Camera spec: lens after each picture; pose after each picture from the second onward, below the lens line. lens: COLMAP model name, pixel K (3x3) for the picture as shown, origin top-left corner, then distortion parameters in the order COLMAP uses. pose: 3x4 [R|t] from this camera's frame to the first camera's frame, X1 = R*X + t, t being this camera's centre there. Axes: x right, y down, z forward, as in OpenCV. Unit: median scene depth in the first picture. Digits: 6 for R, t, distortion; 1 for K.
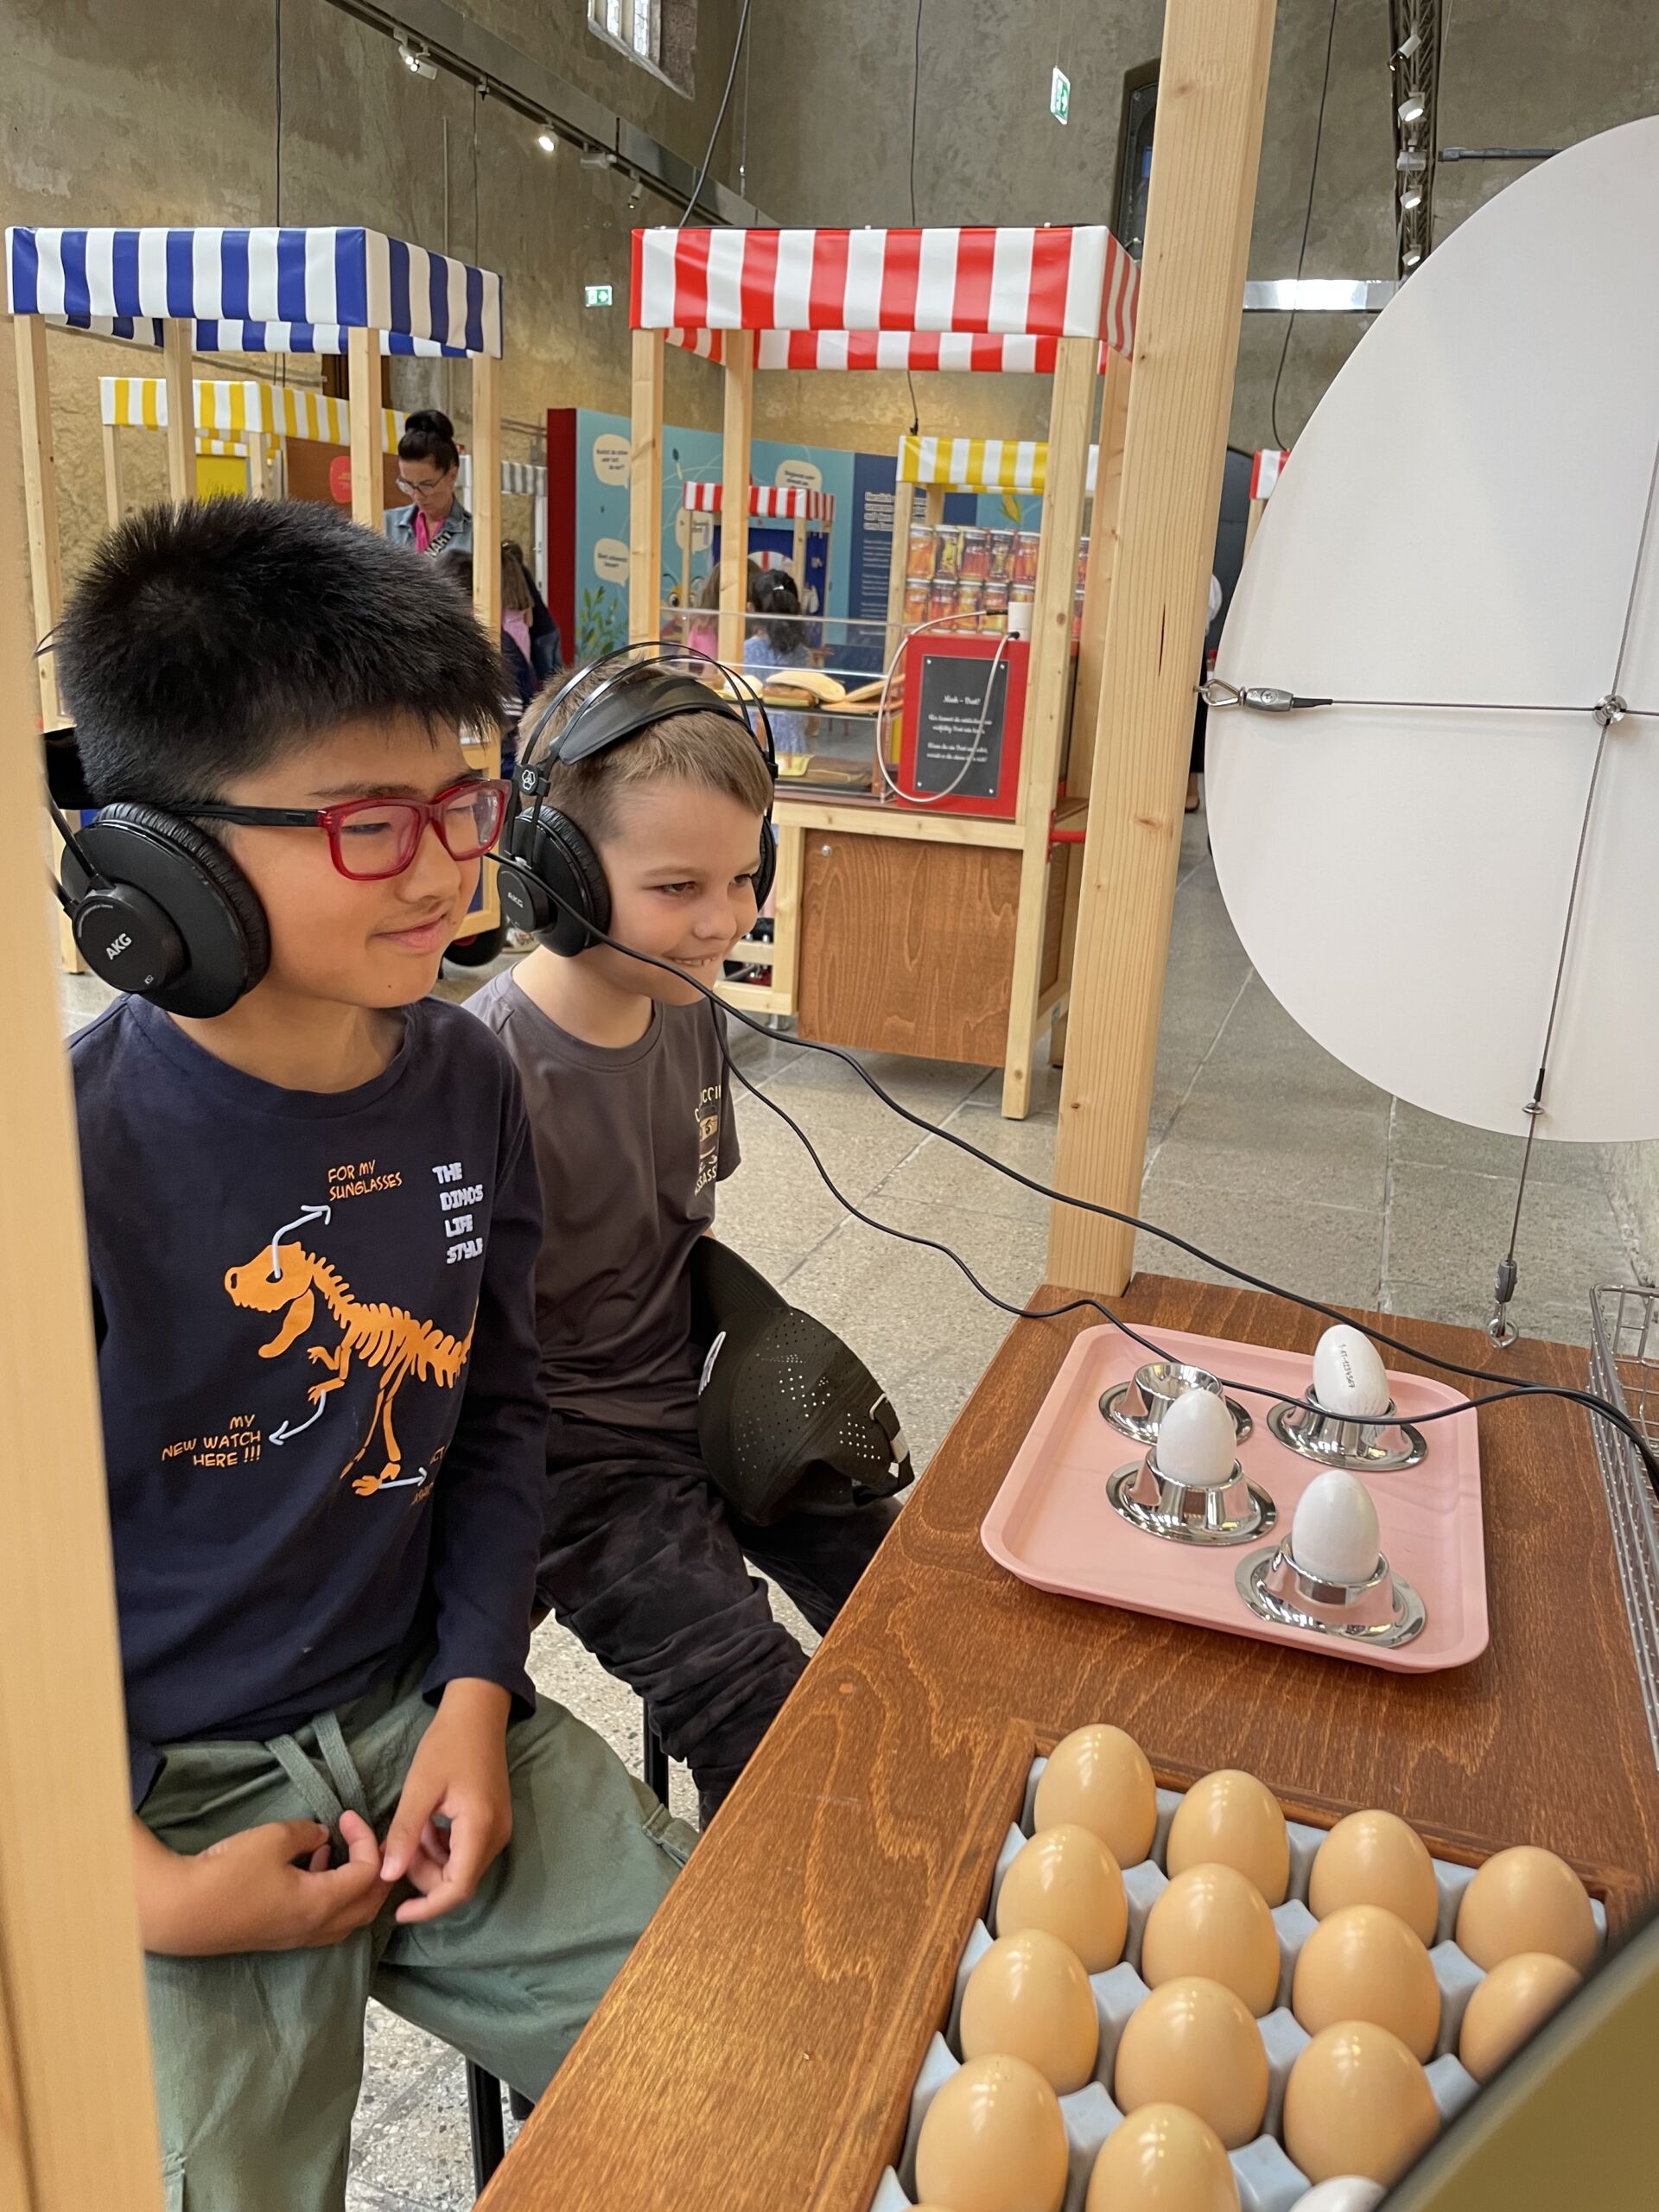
lens RADIAL K [[1707.5, 0, 833.6], [0, 1707.5, 1102.3], [0, 0, 1]] dist [0.057634, -0.059592]
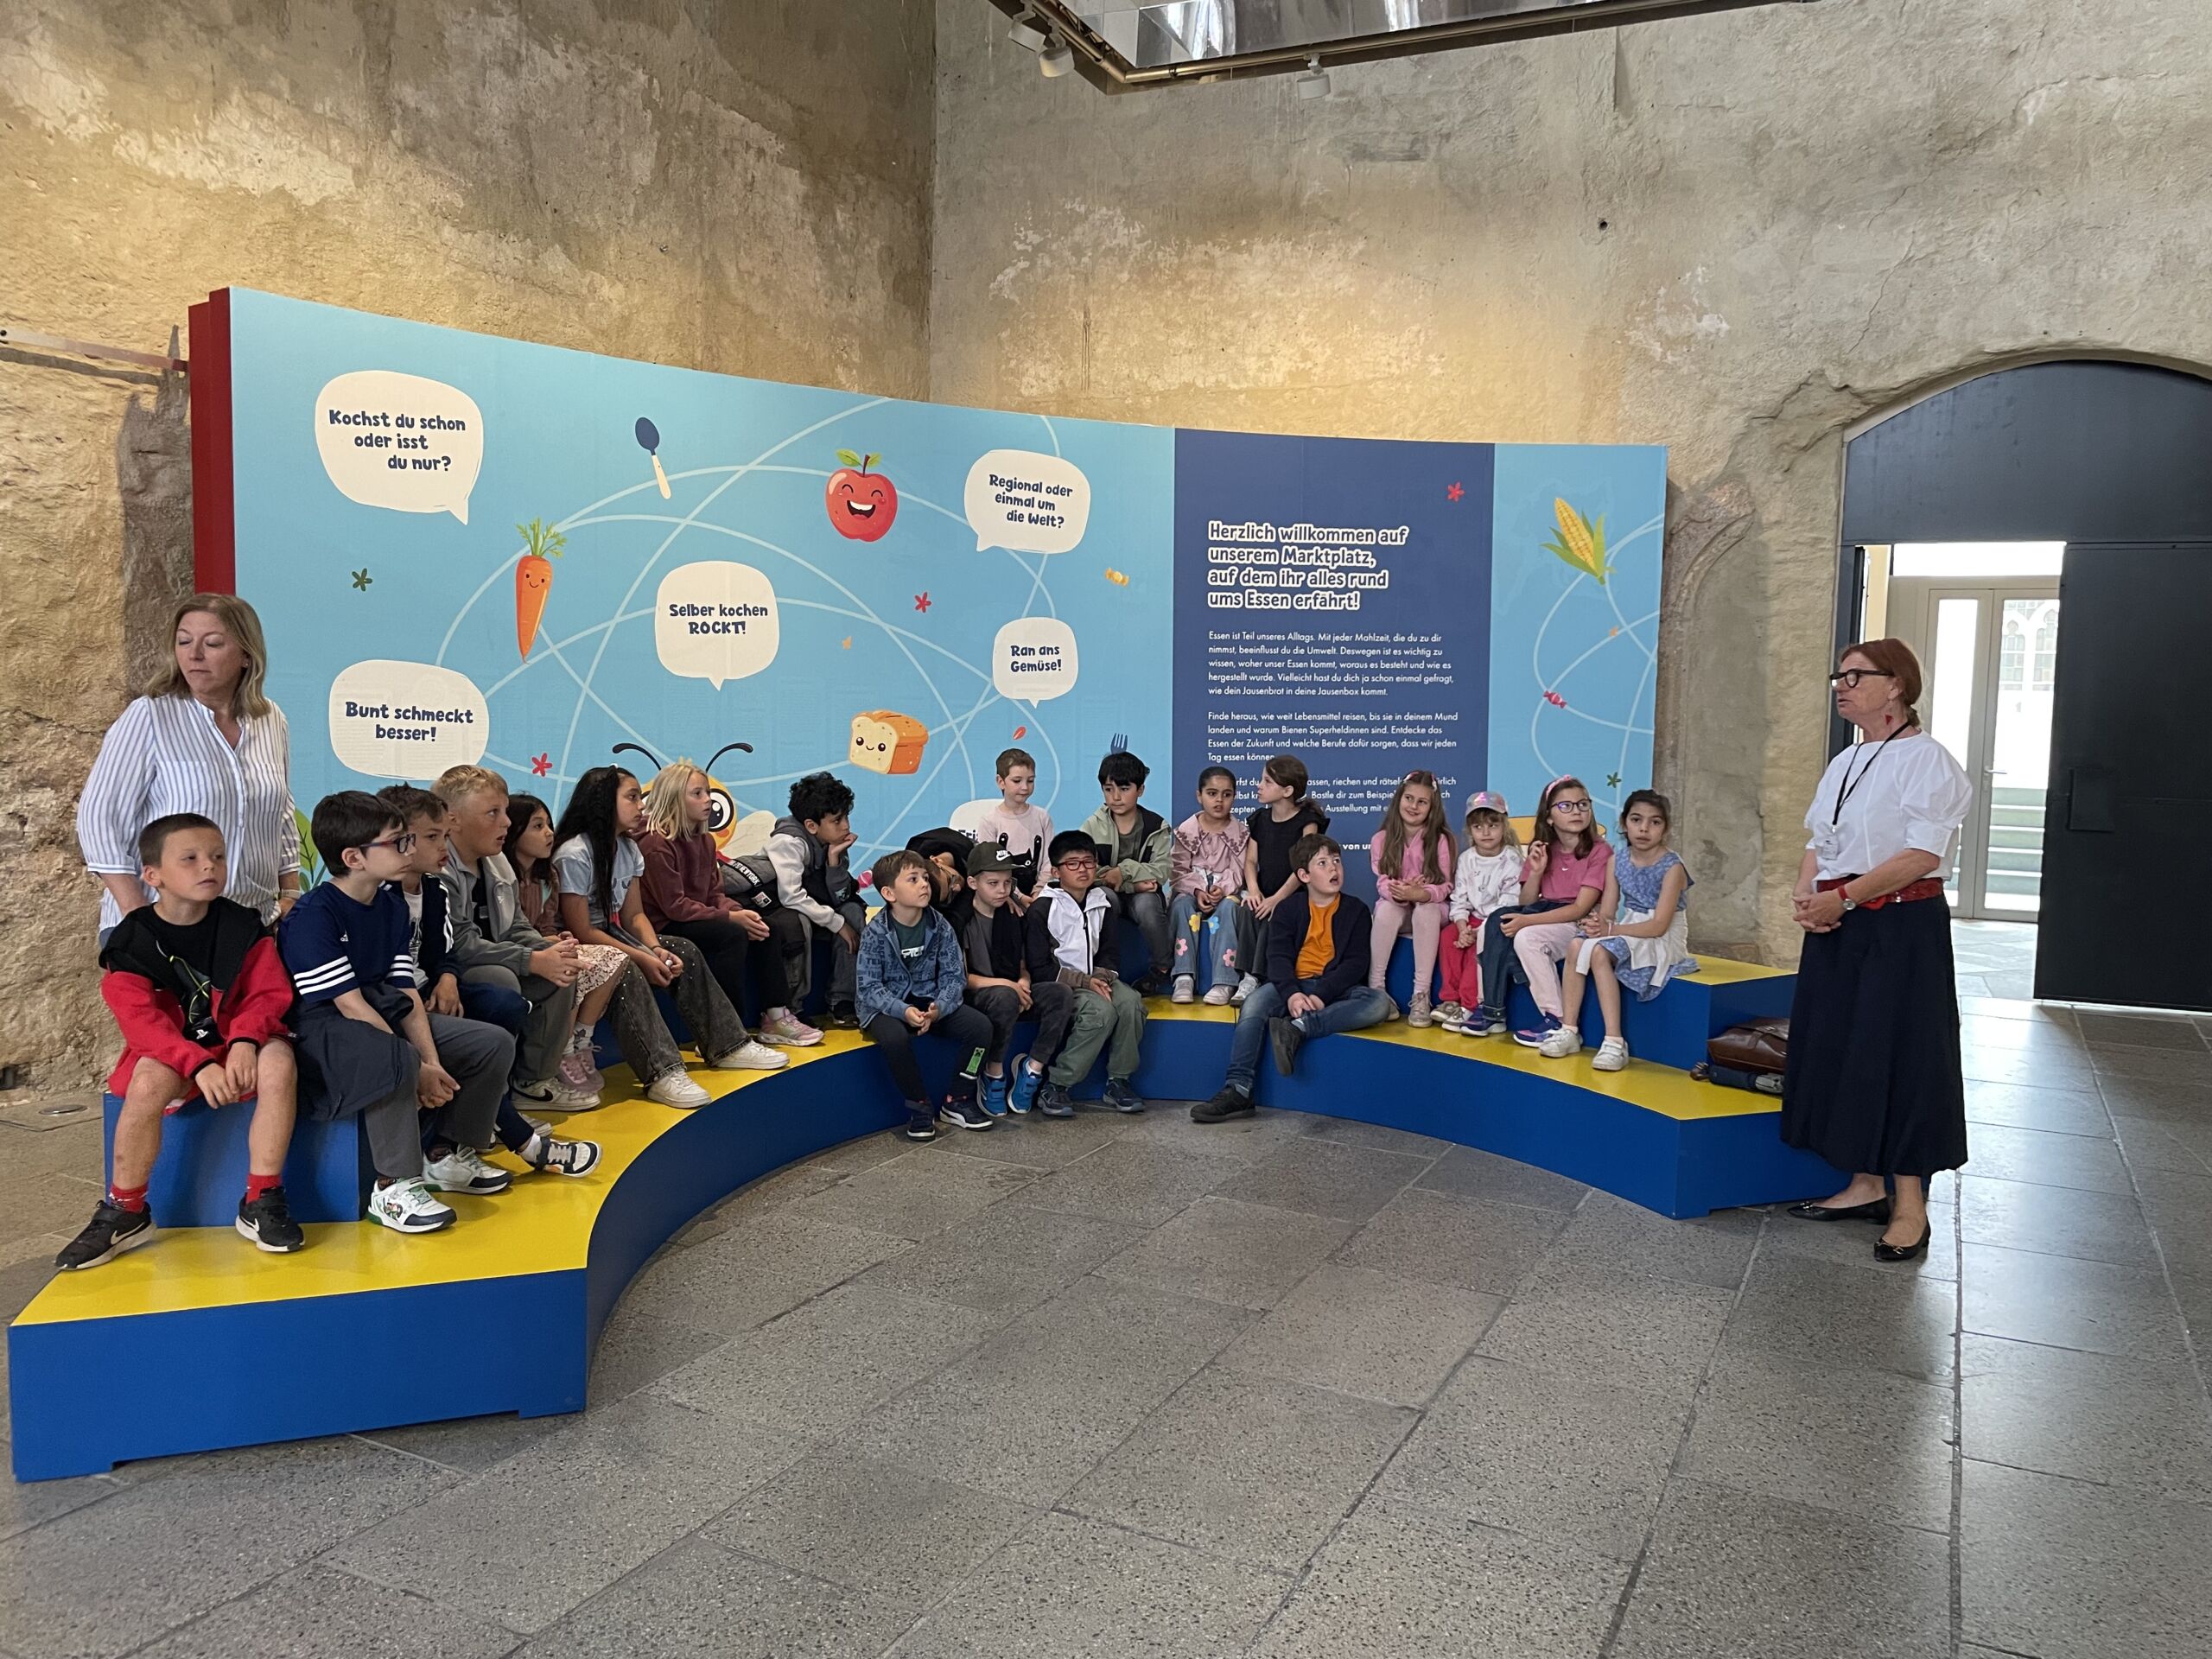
lens RADIAL K [[1707.5, 0, 1107.7], [0, 1707.5, 827.7], [0, 0, 1]] dist [0.057634, -0.059592]
pose [[0.989348, -0.032435, -0.141909, 0.130652], [0.001716, 0.977391, -0.211433, -0.521644], [0.145559, 0.208937, 0.967036, 1.628118]]
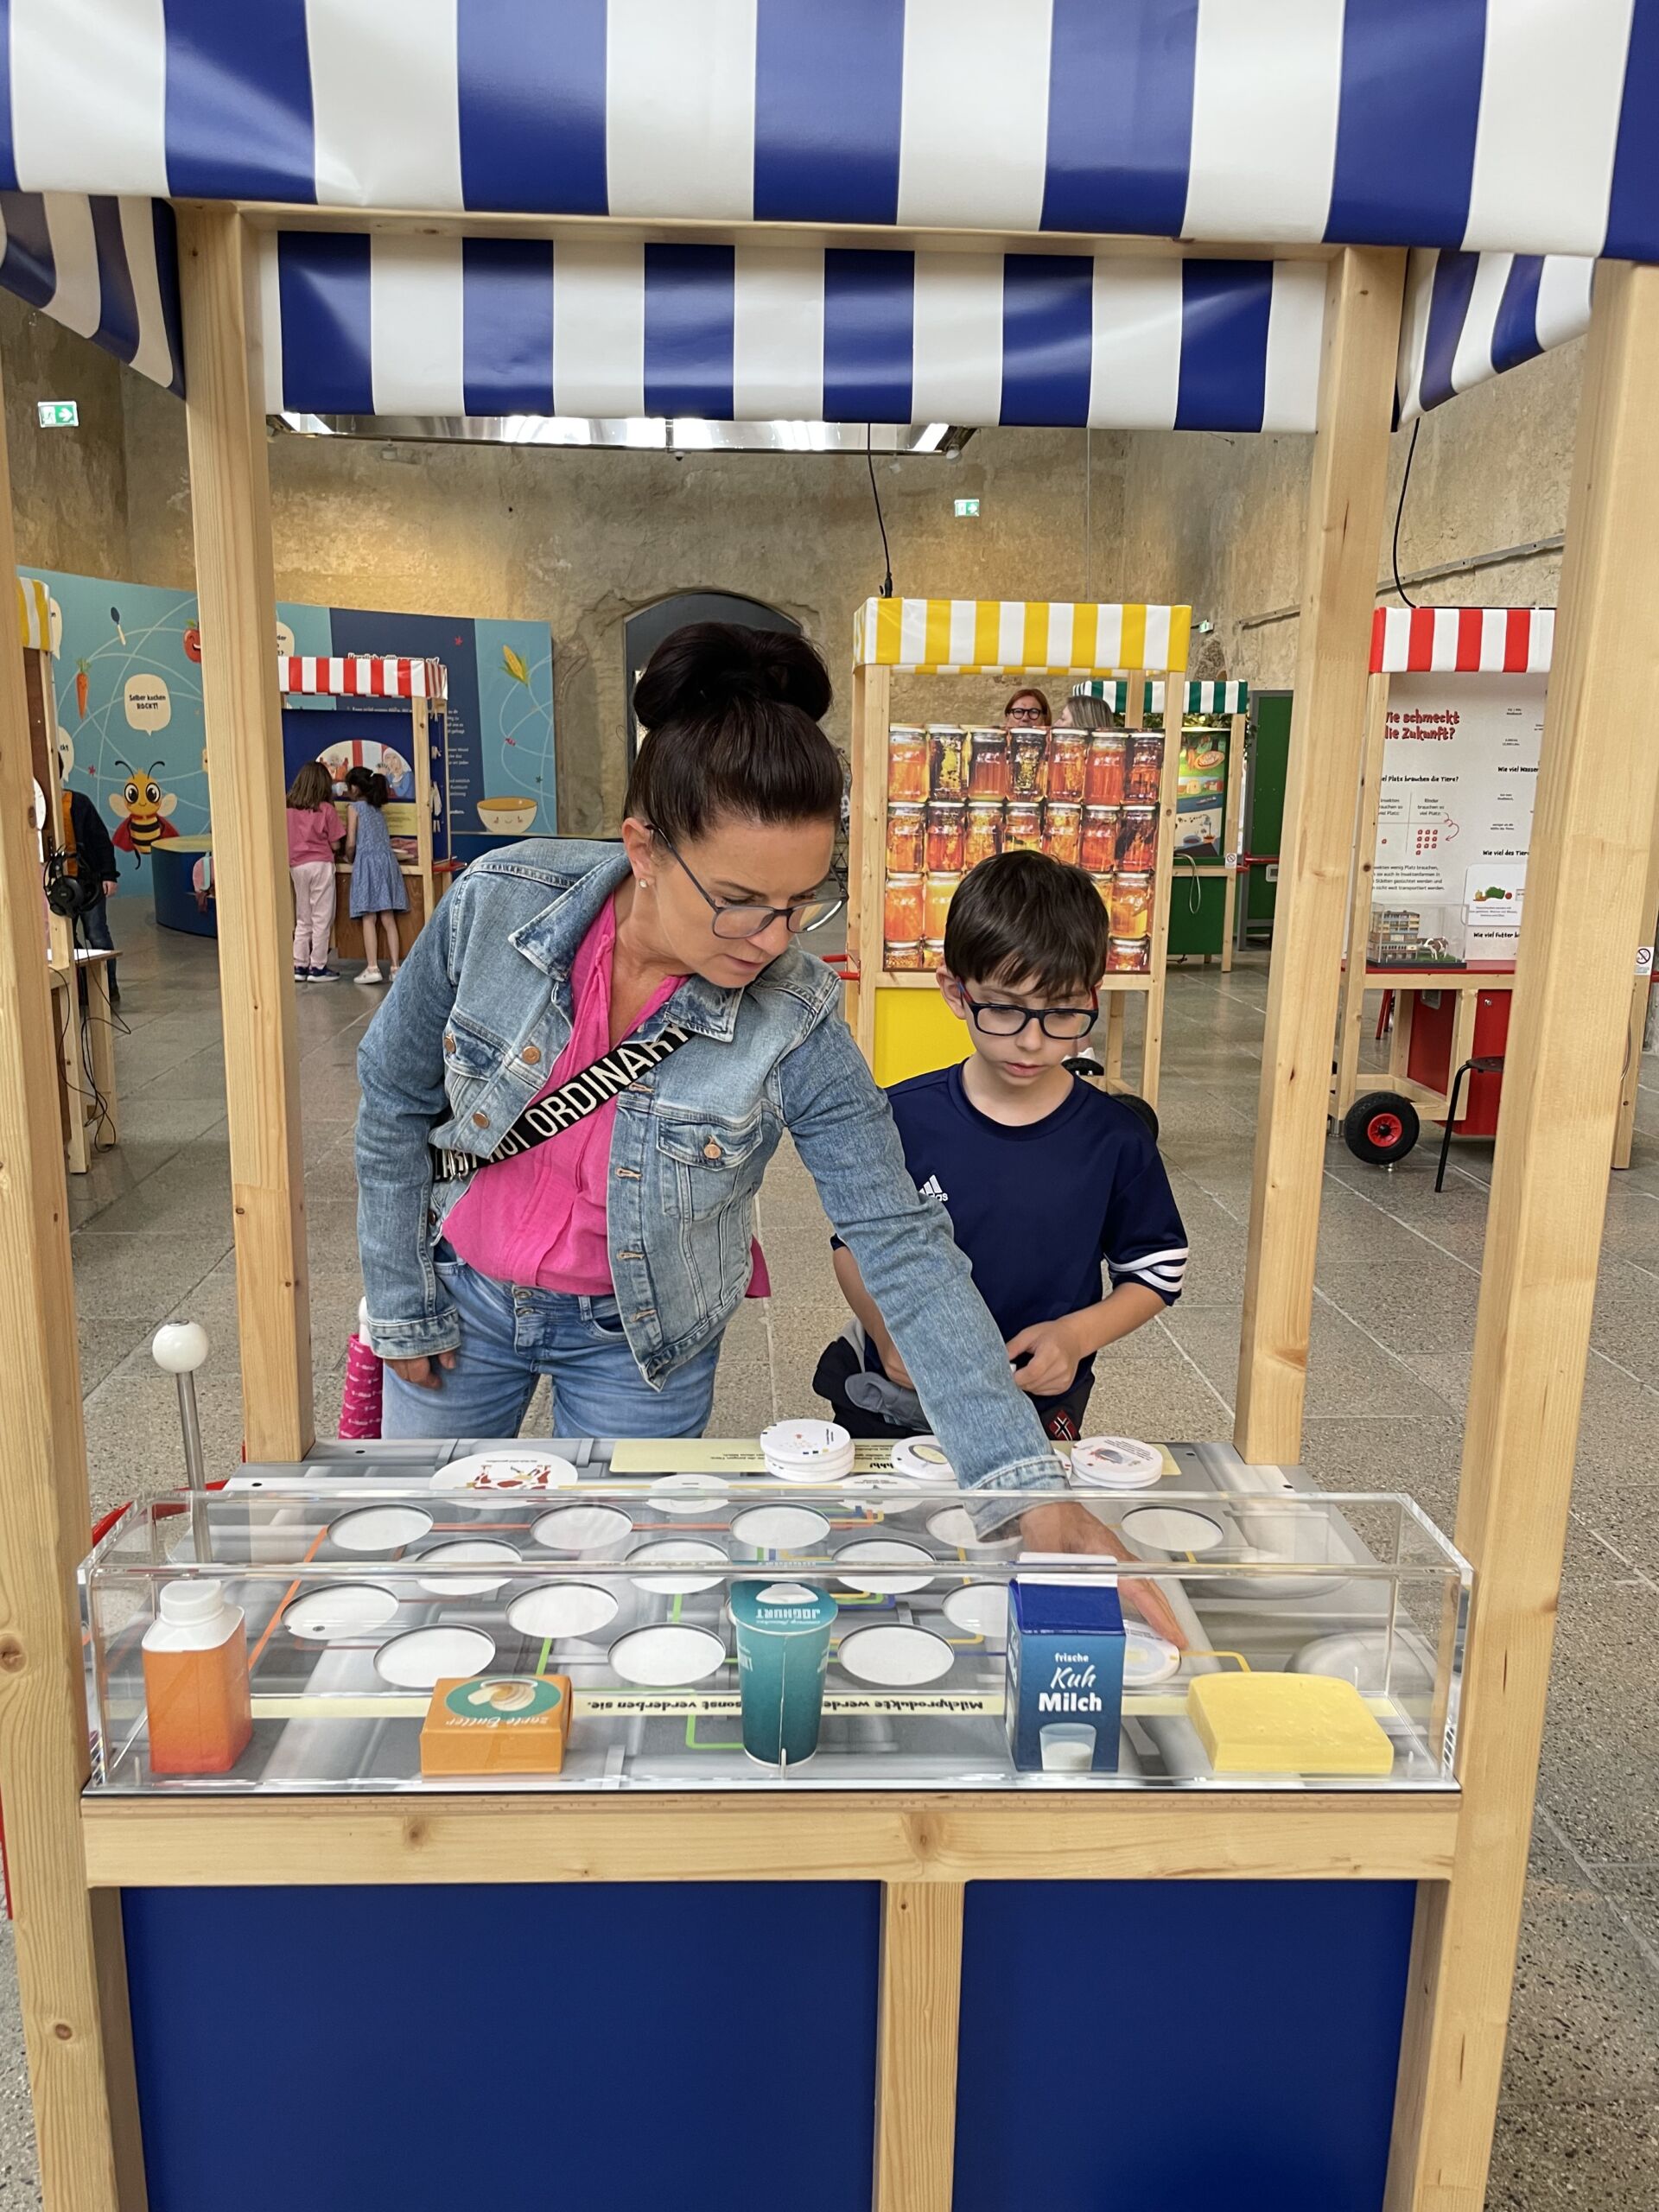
lens RADIAL K [[1707.5, 0, 836.7], [0, 1707.5, 1111.4], [0, 0, 1]] dist [0.057634, -0.059592]
pose [[0.925461, -0.127044, 0.356906, -0.231830], [0.151628, 0.987560, -0.041642, -0.161238], [-0.347176, 0.092655, 0.933212, 0.392764]]
